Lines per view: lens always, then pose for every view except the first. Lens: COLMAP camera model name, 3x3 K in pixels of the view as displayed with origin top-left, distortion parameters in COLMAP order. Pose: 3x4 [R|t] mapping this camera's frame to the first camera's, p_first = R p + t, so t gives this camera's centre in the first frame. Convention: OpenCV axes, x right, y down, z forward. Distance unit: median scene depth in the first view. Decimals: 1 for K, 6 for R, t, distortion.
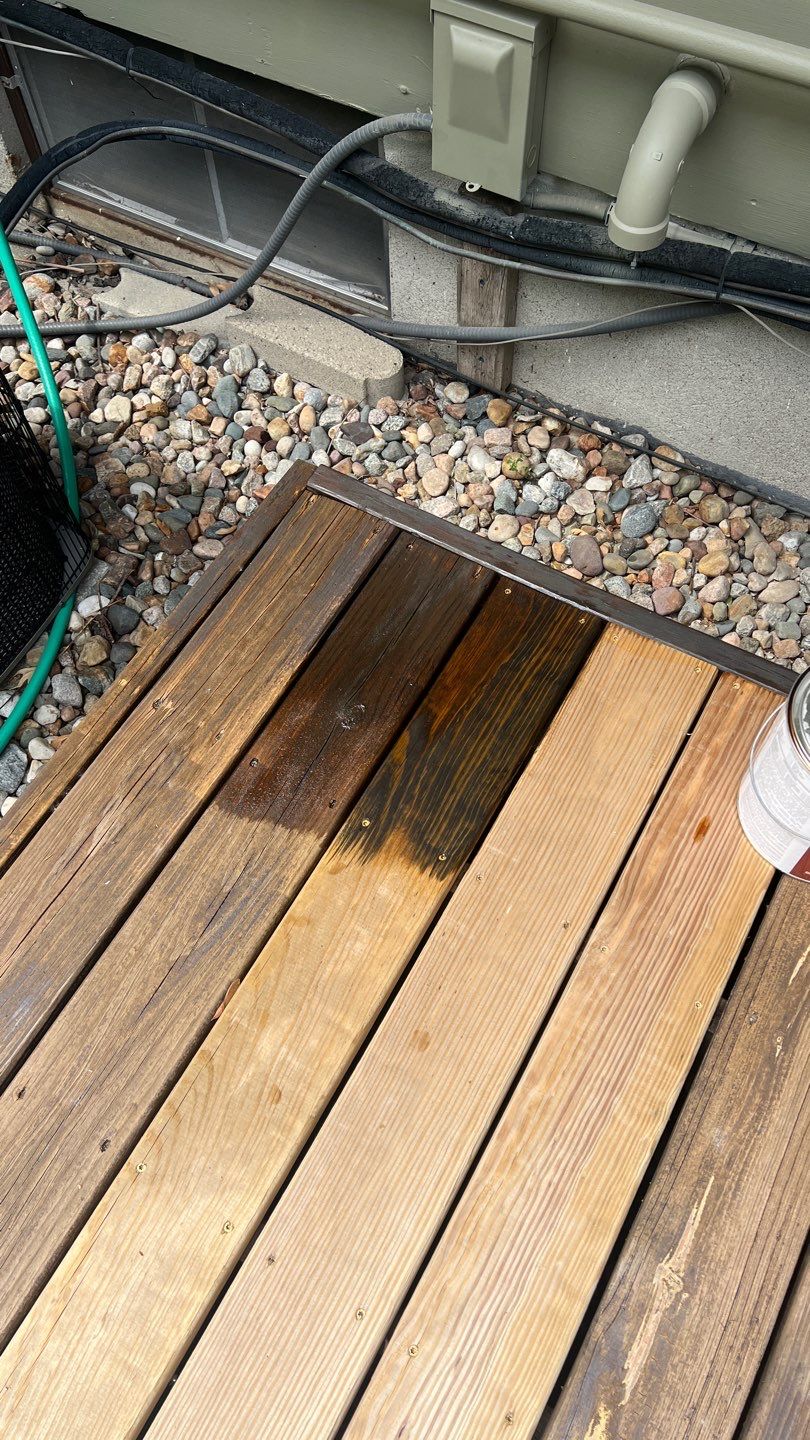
lens RADIAL K [[1042.7, 0, 405.0], [0, 1042.7, 720.0], [0, 0, 1]] dist [0.063144, -0.064508]
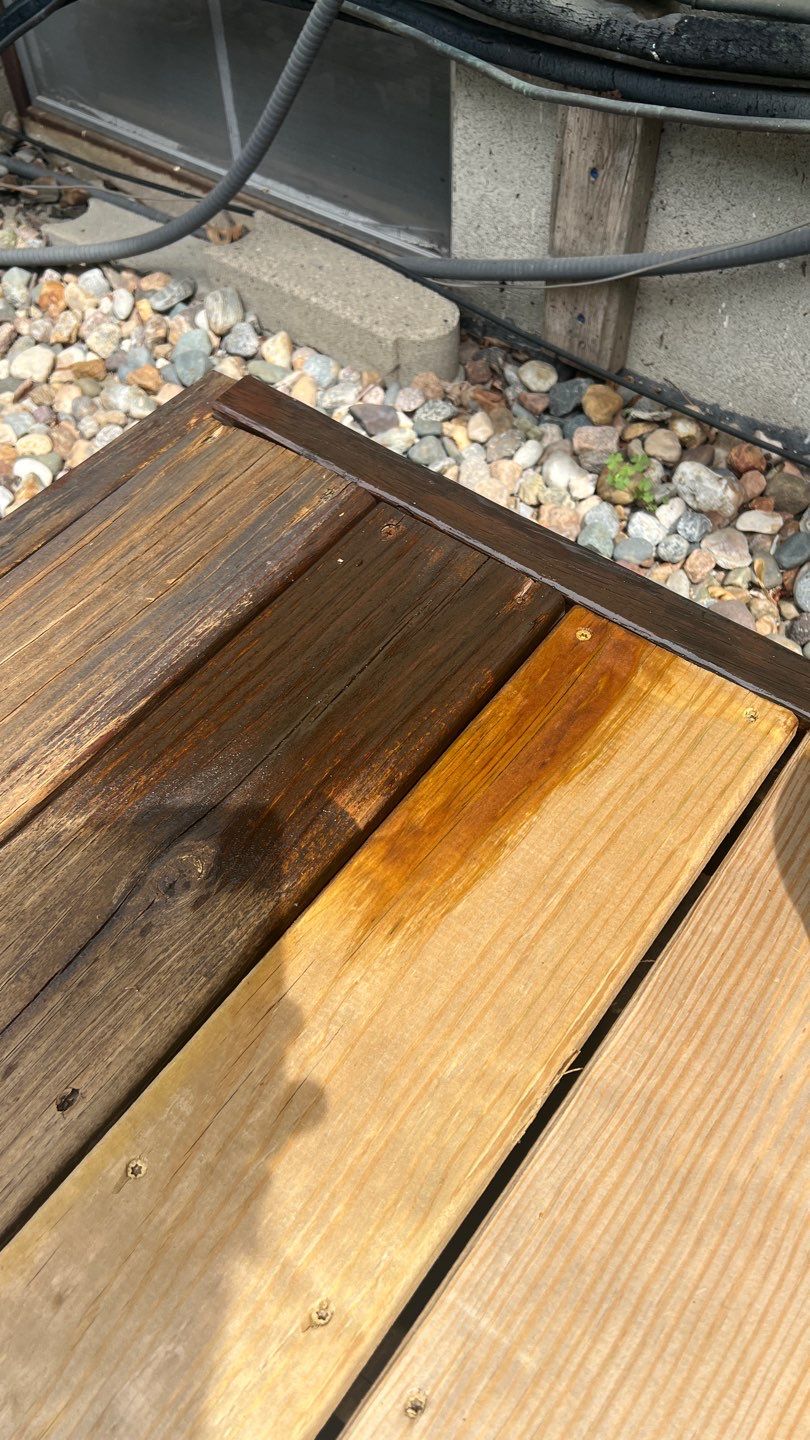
lens RADIAL K [[1098.2, 0, 392.7], [0, 1098.2, 702.9], [0, 0, 1]] dist [0.031152, -0.001541]
pose [[0.990180, 0.109317, -0.087134, 0.046171], [-0.120691, 0.983018, -0.138234, -0.014262], [0.070543, 0.147393, 0.986559, 0.399018]]
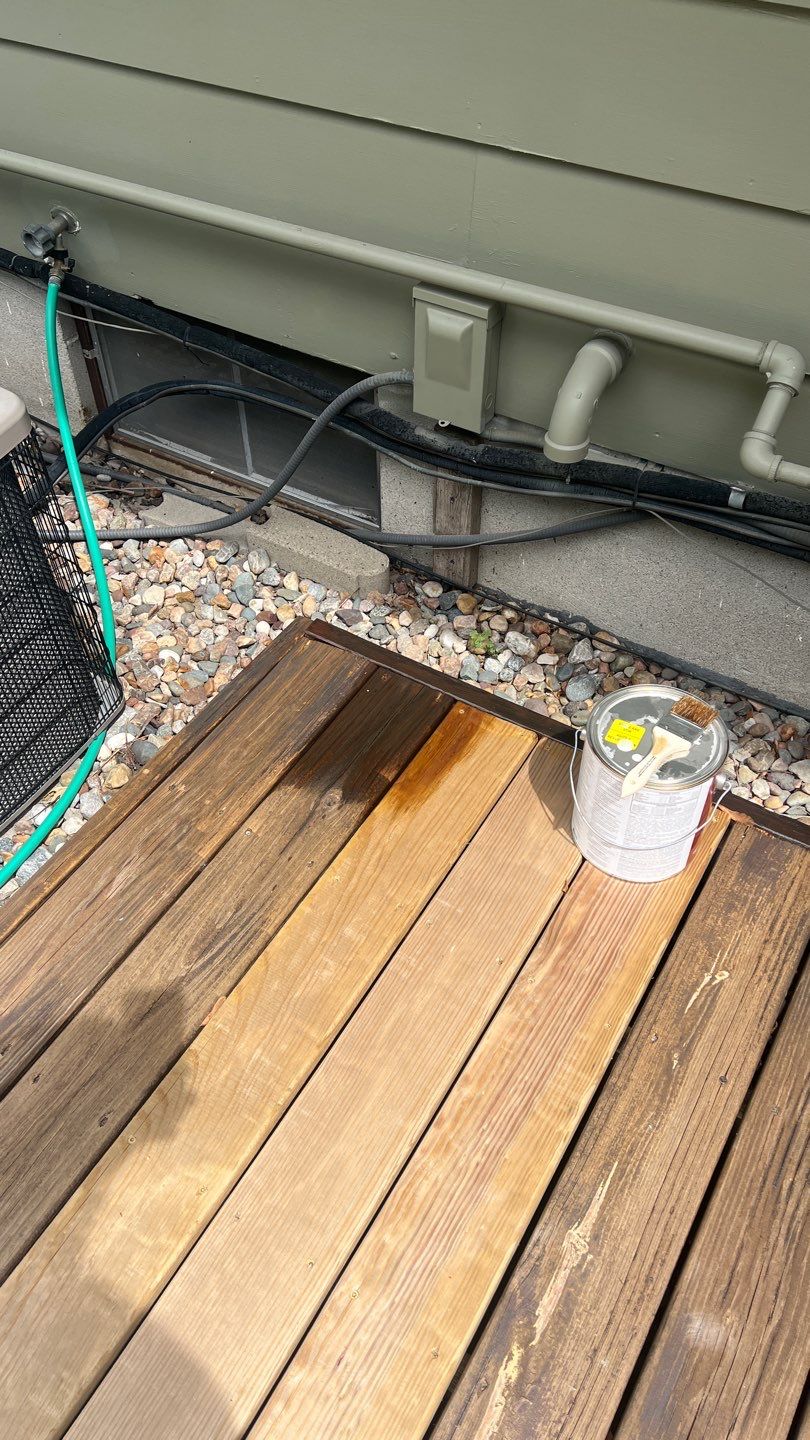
lens RADIAL K [[1021.5, 0, 381.6], [0, 1021.5, 740.6], [0, 0, 1]] dist [0.119718, -0.186792]
pose [[0.999282, 0.031442, -0.021117, 0.022838], [-0.035340, 0.974577, -0.221250, 0.136794], [0.013624, 0.221838, 0.974988, -0.131962]]
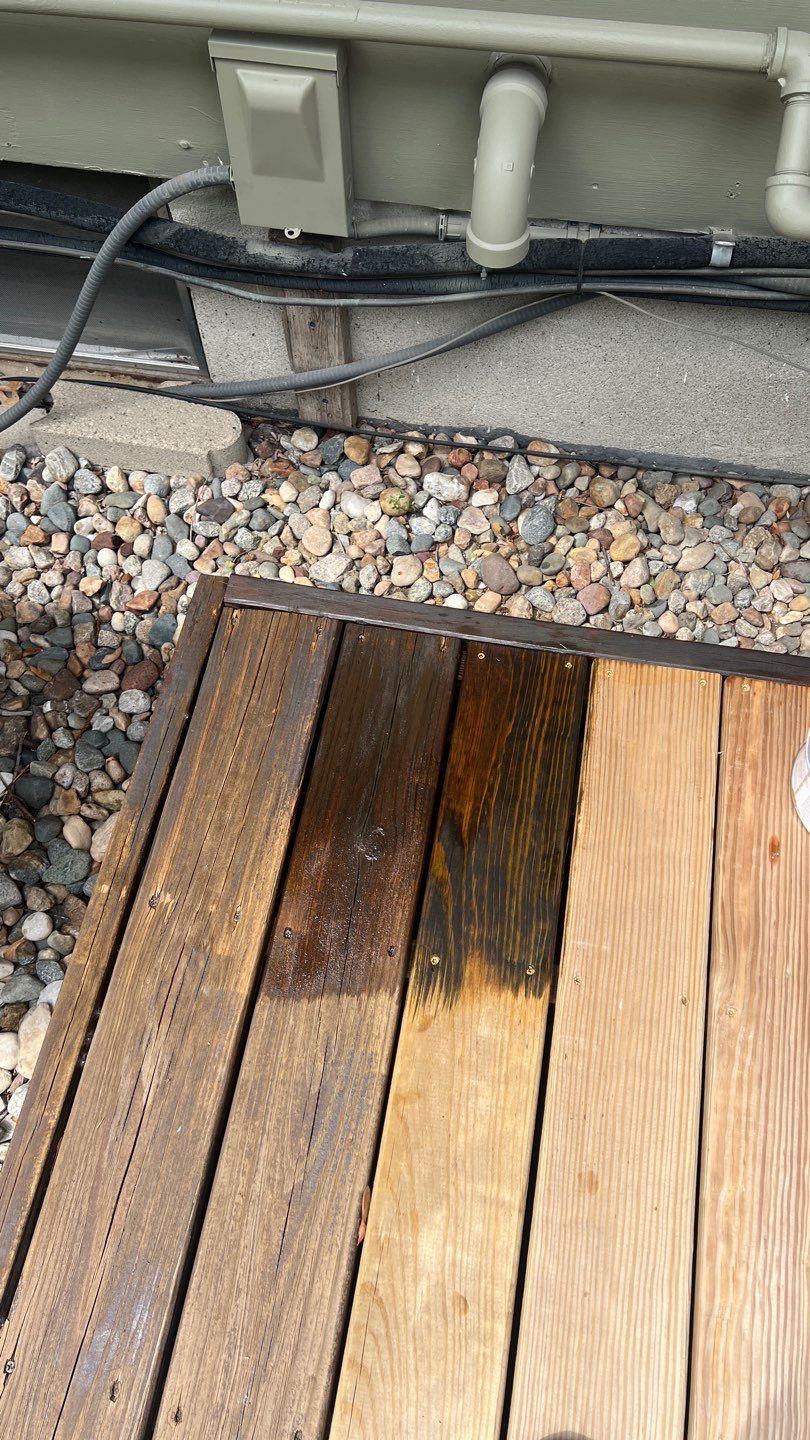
lens RADIAL K [[1042.7, 0, 405.0], [0, 1042.7, 720.0], [0, 0, 1]] dist [0.063144, -0.064508]
pose [[0.941805, -0.298522, 0.154556, -0.094001], [0.295689, 0.954380, 0.041551, -0.096613], [-0.159909, 0.006567, 0.987110, 0.076872]]
